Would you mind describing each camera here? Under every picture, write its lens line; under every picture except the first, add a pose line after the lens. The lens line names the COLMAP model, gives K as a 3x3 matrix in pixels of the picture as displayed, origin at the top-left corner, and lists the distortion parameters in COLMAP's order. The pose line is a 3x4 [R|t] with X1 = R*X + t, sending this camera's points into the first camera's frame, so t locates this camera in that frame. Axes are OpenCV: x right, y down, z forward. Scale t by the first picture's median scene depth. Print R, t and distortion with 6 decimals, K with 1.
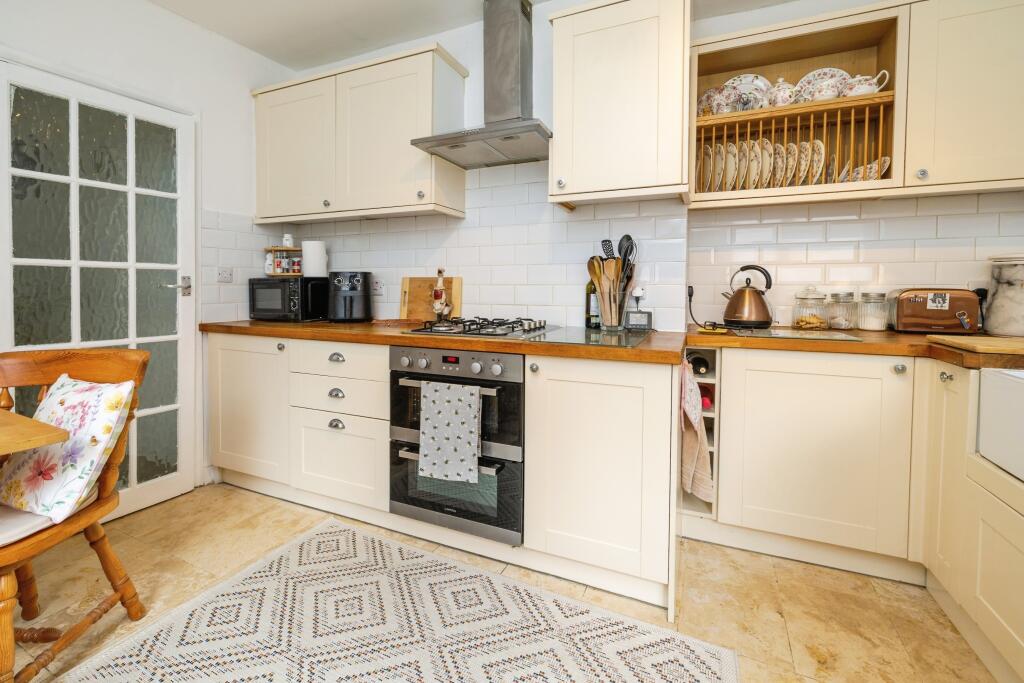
lens RADIAL K [[449.1, 0, 505.2], [0, 449.1, 303.0], [0, 0, 1]] dist [0.000030, 0.000178]
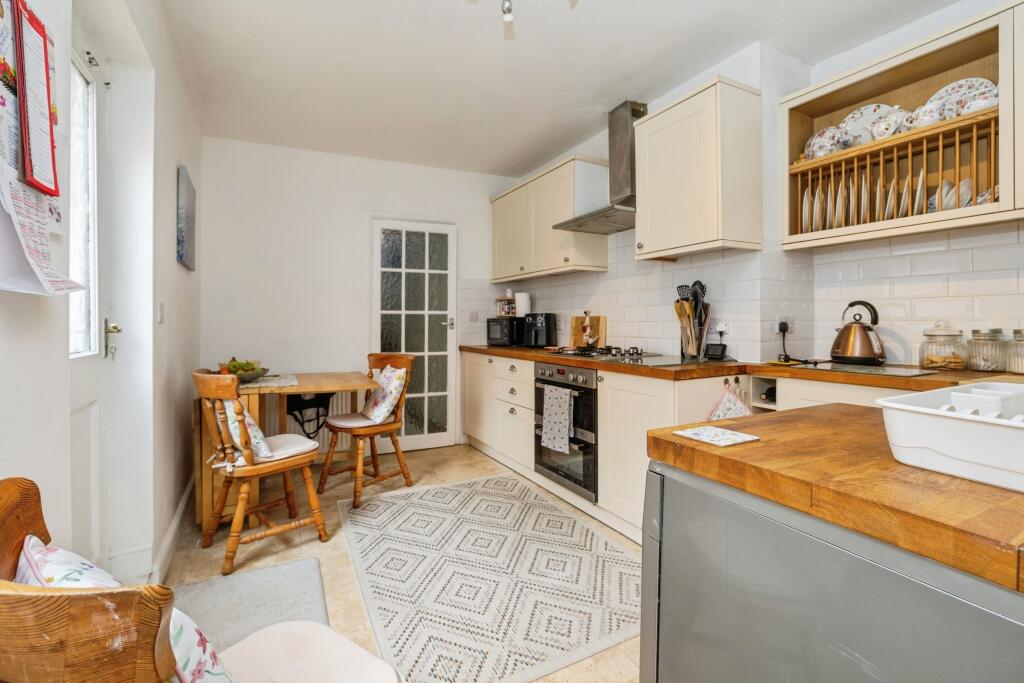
lens RADIAL K [[449.1, 0, 494.9], [0, 449.1, 329.1], [0, 0, 1]] dist [0.000030, 0.000178]
pose [[0.785866, 0.004547, -0.618380, 0.541620], [-0.018379, 0.999703, -0.016006, 0.009161], [0.618123, 0.023944, 0.785716, -0.277595]]
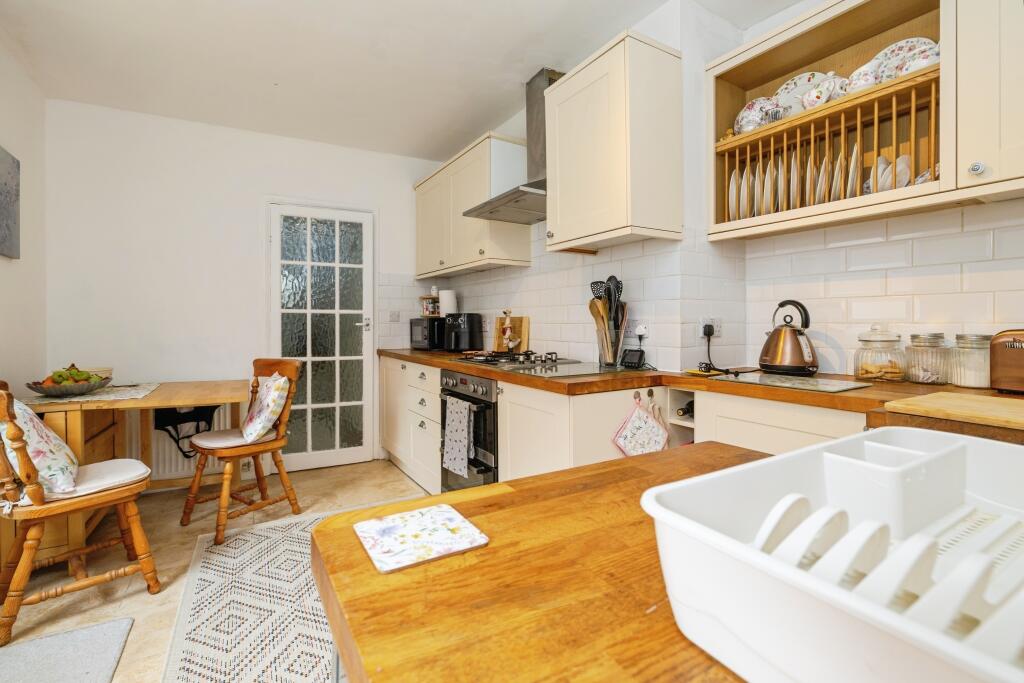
lens RADIAL K [[459.0, 0, 494.4], [0, 459.0, 331.6], [0, 0, 1]] dist [-0.002340, 0.000357]
pose [[0.818442, 0.009461, -0.574511, 0.603179], [-0.021082, 0.999686, -0.013571, -0.001011], [0.574202, 0.023219, 0.818385, -0.029067]]
